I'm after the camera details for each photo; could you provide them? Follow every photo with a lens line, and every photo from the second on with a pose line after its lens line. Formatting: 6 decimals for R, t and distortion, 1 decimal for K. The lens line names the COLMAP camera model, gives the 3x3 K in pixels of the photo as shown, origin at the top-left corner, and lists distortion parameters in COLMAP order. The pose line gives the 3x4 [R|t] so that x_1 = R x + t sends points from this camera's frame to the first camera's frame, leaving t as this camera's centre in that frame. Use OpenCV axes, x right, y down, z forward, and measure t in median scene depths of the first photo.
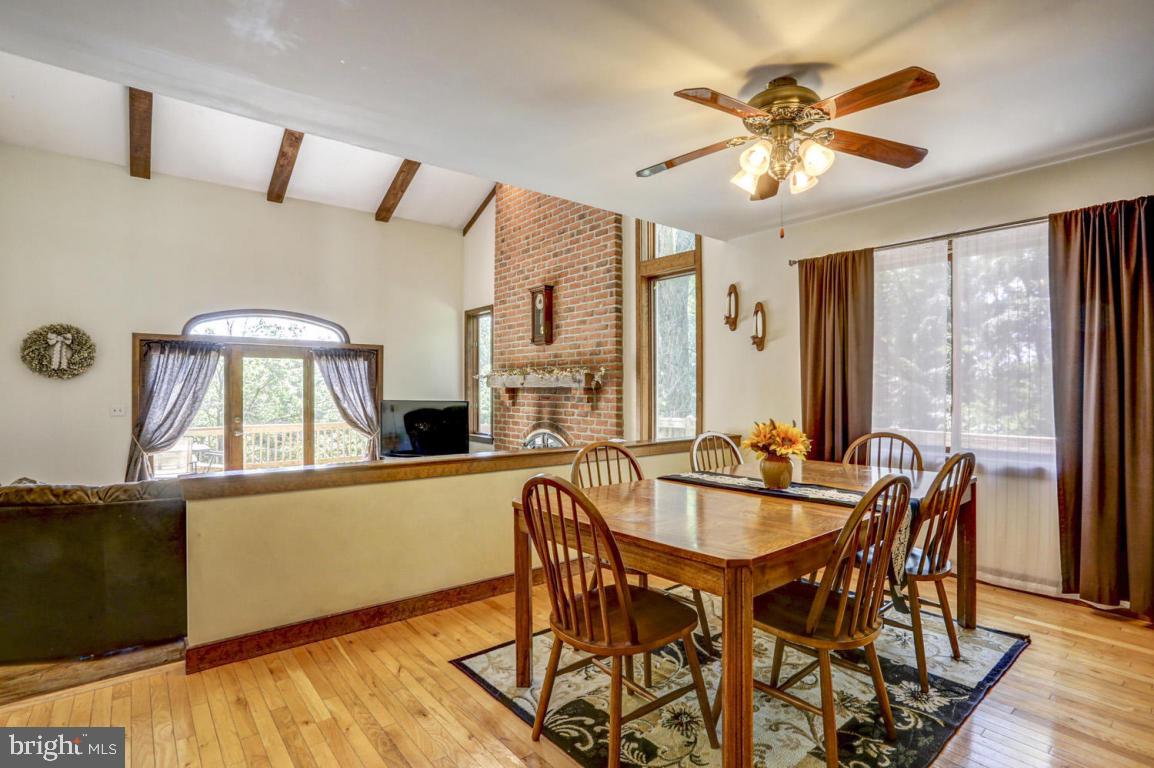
lens RADIAL K [[563.2, 0, 579.4], [0, 563.2, 387.9], [0, 0, 1]] dist [-0.075679, 0.032568]
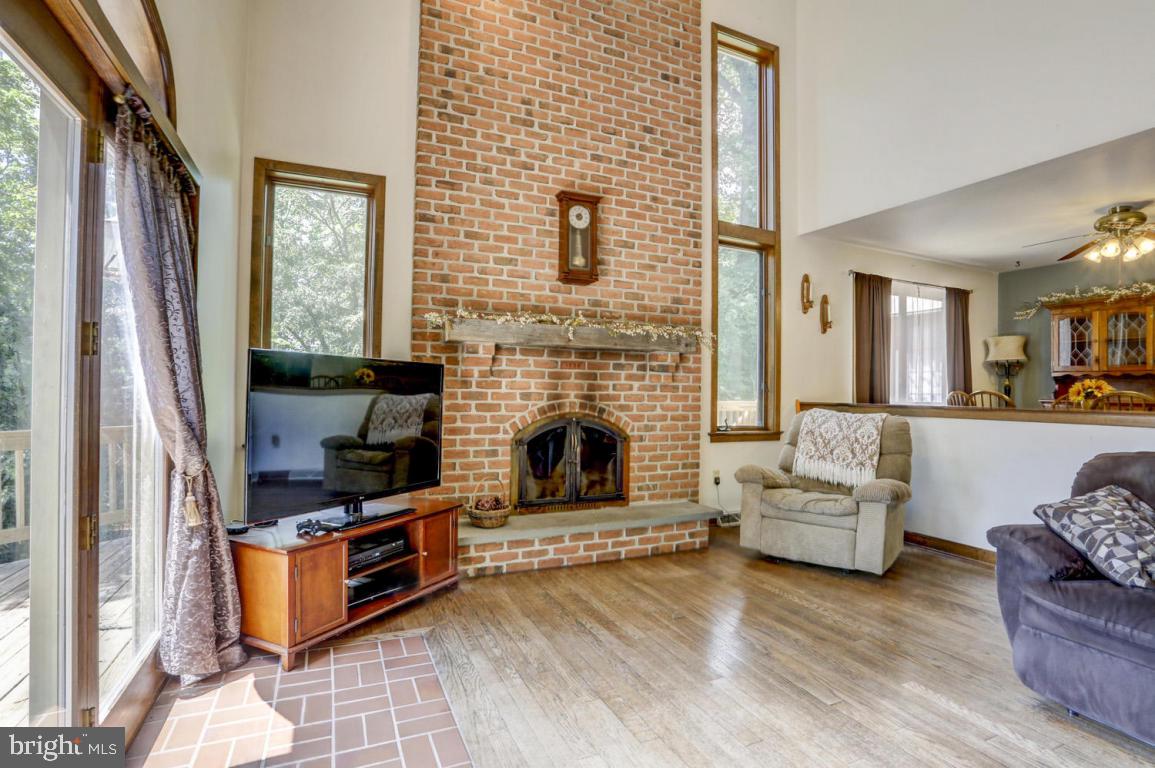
lens RADIAL K [[554.6, 0, 577.5], [0, 554.6, 384.0], [0, 0, 1]] dist [-0.075894, 0.029823]
pose [[0.257816, 0.015223, 0.966074, -0.759592], [-0.016161, 0.999804, -0.011442, 0.053128], [-0.966059, -0.012663, 0.258012, 0.924246]]
